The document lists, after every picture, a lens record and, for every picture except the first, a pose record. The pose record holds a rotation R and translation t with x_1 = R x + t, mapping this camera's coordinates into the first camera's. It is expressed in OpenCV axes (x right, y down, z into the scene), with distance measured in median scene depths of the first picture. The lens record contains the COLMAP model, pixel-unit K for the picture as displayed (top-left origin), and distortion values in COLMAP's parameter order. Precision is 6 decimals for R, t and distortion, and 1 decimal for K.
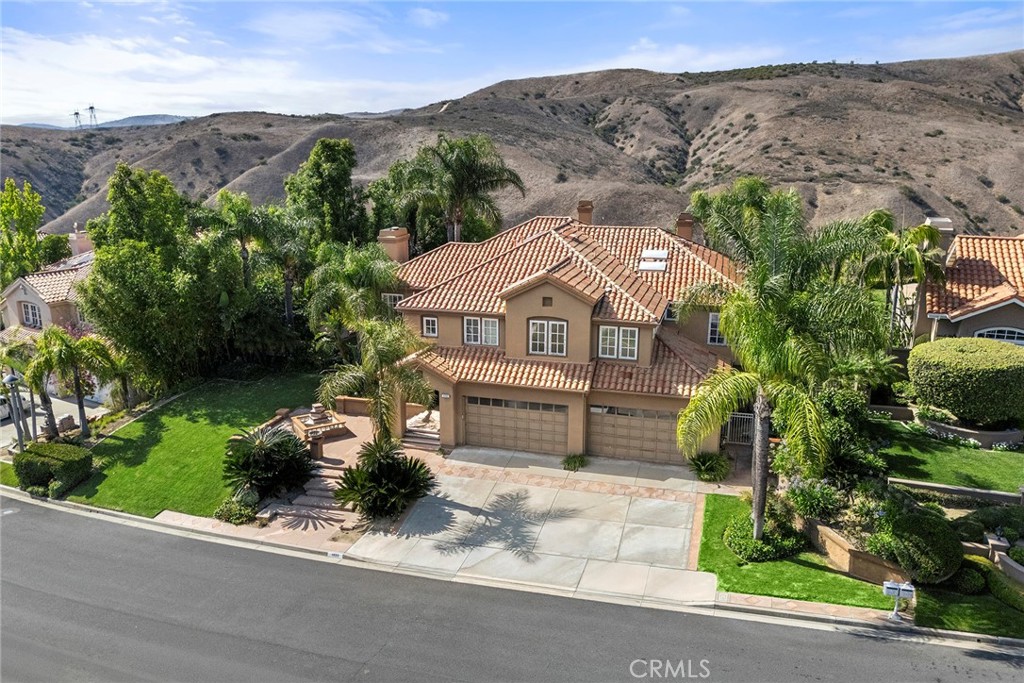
lens RADIAL K [[781.9, 0, 507.7], [0, 781.9, 350.9], [0, 0, 1]] dist [0.055403, -0.035602]
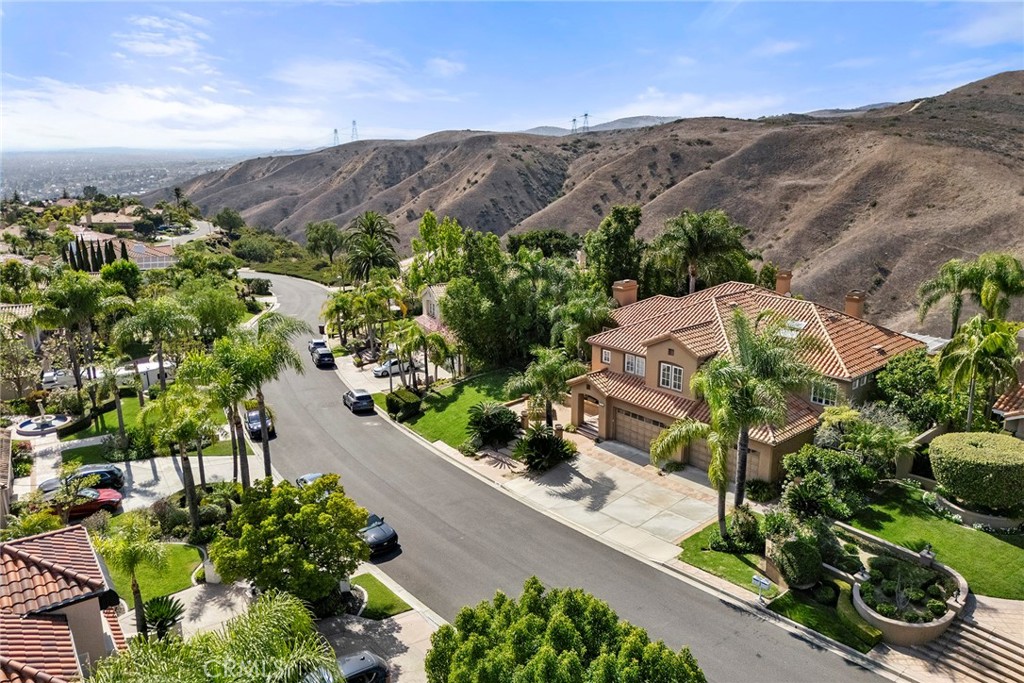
lens RADIAL K [[751.5, 0, 516.1], [0, 751.5, 334.4], [0, 0, 1]] dist [0.047085, -0.035535]
pose [[0.847495, 0.131095, -0.514360, 0.447652], [-0.134564, 0.990429, 0.030713, -0.086201], [0.513464, 0.043186, 0.857024, -0.288991]]
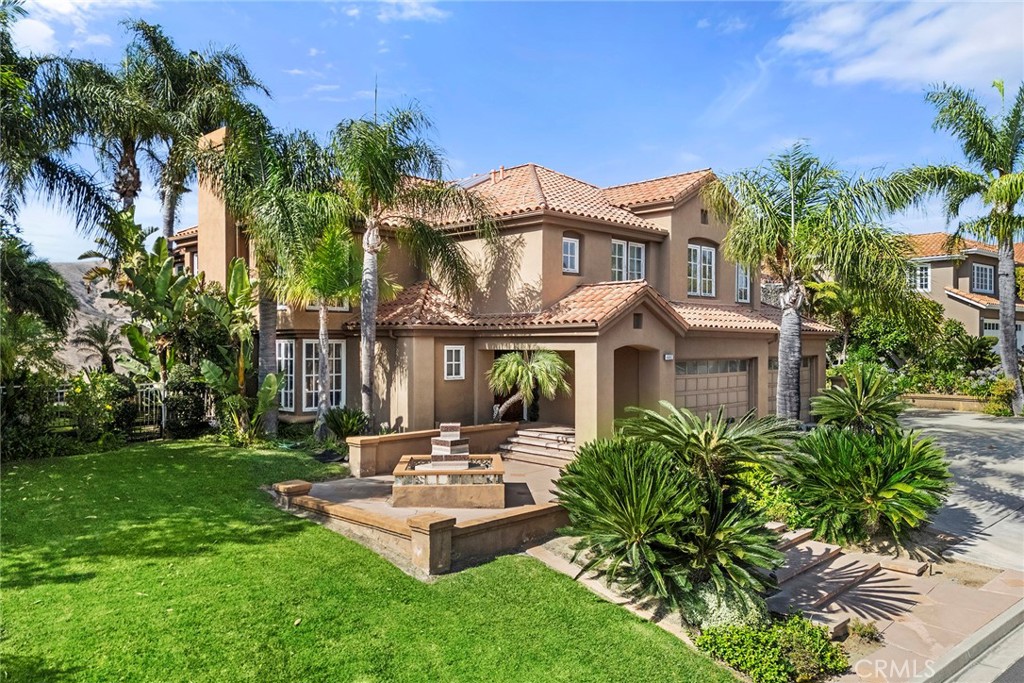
lens RADIAL K [[751.5, 0, 508.0], [0, 751.5, 341.8], [0, 0, 1]] dist [0.047085, -0.035535]
pose [[0.474014, 0.005917, 0.880497, -0.544598], [0.224622, 0.966079, -0.127417, 0.080010], [-0.851384, 0.258177, 0.456607, 0.753465]]
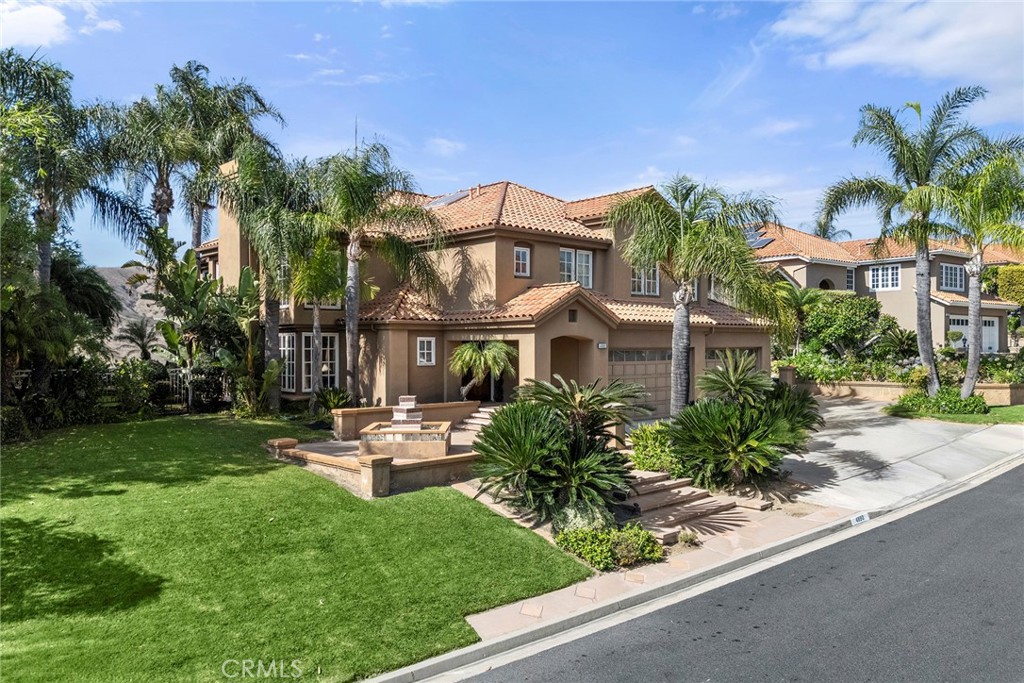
lens RADIAL K [[751.5, 0, 510.4], [0, 751.5, 339.9], [0, 0, 1]] dist [0.047085, -0.035535]
pose [[0.508159, 0.007561, 0.861230, -0.606612], [0.222990, 0.964709, -0.140042, 0.112191], [-0.831895, 0.263209, 0.488540, 0.662968]]
